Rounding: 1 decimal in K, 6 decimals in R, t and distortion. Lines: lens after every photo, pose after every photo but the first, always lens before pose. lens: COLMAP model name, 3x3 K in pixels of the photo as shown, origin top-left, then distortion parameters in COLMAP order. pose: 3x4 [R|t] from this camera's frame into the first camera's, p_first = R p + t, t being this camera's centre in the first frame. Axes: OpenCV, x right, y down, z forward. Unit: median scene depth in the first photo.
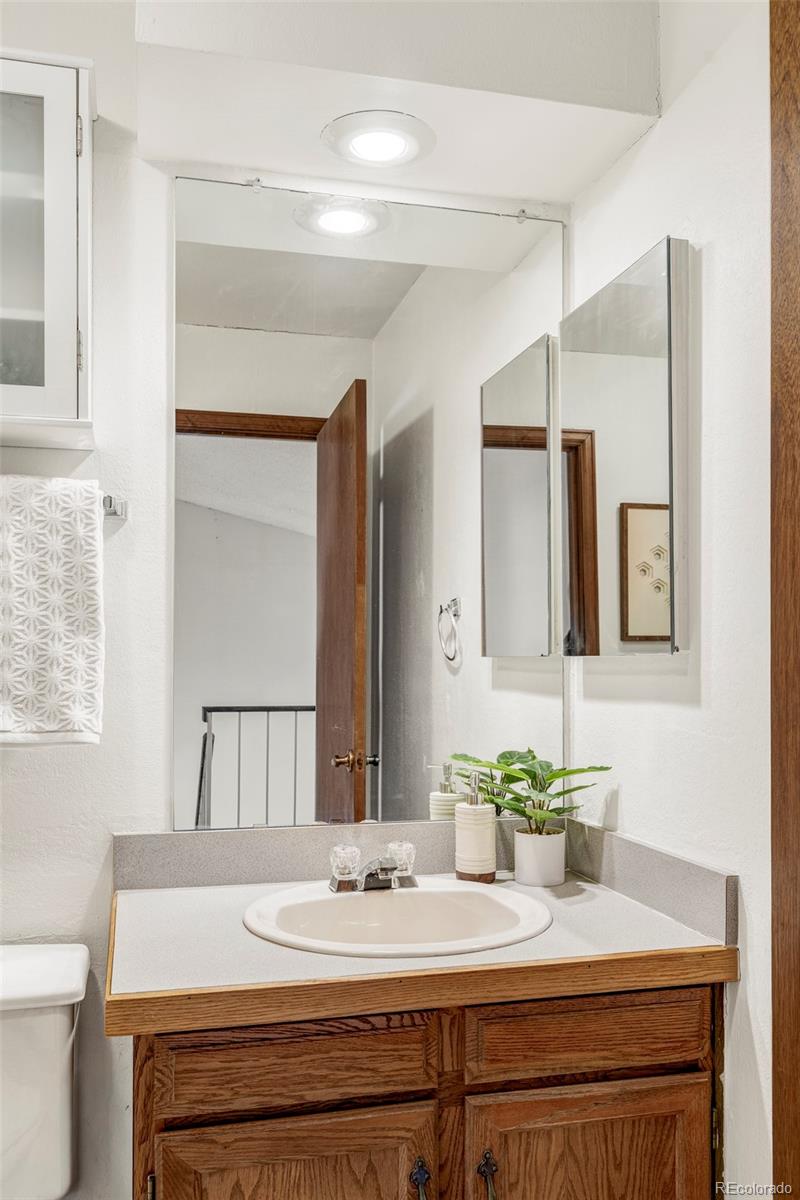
lens RADIAL K [[1029.8, 0, 400.1], [0, 1029.8, 644.0], [0, 0, 1]] dist [-0.001467, 0.003975]
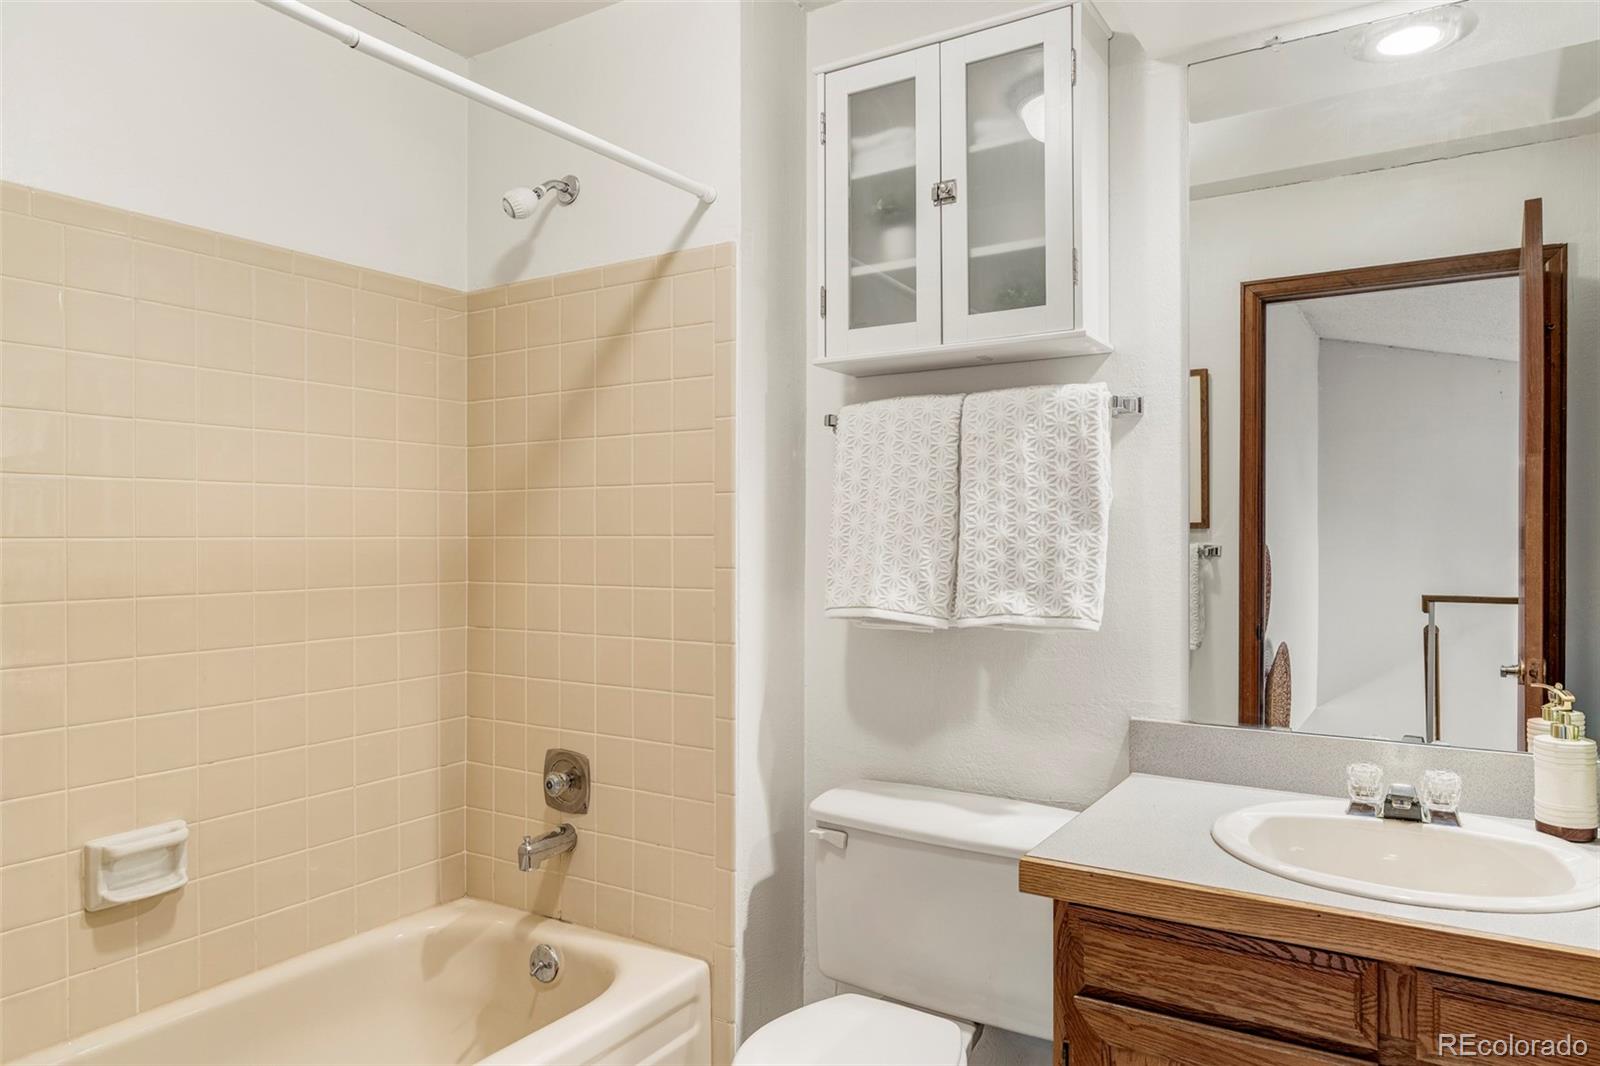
lens RADIAL K [[1039.7, 0, 800.0], [0, 1039.7, 533.0], [0, 0, 1]] dist [-0.002341, 0.002341]
pose [[0.683316, -0.003792, -0.730113, 0.336439], [0.013244, 0.999886, 0.007202, -0.019383], [0.730002, -0.014591, 0.683289, 0.046951]]
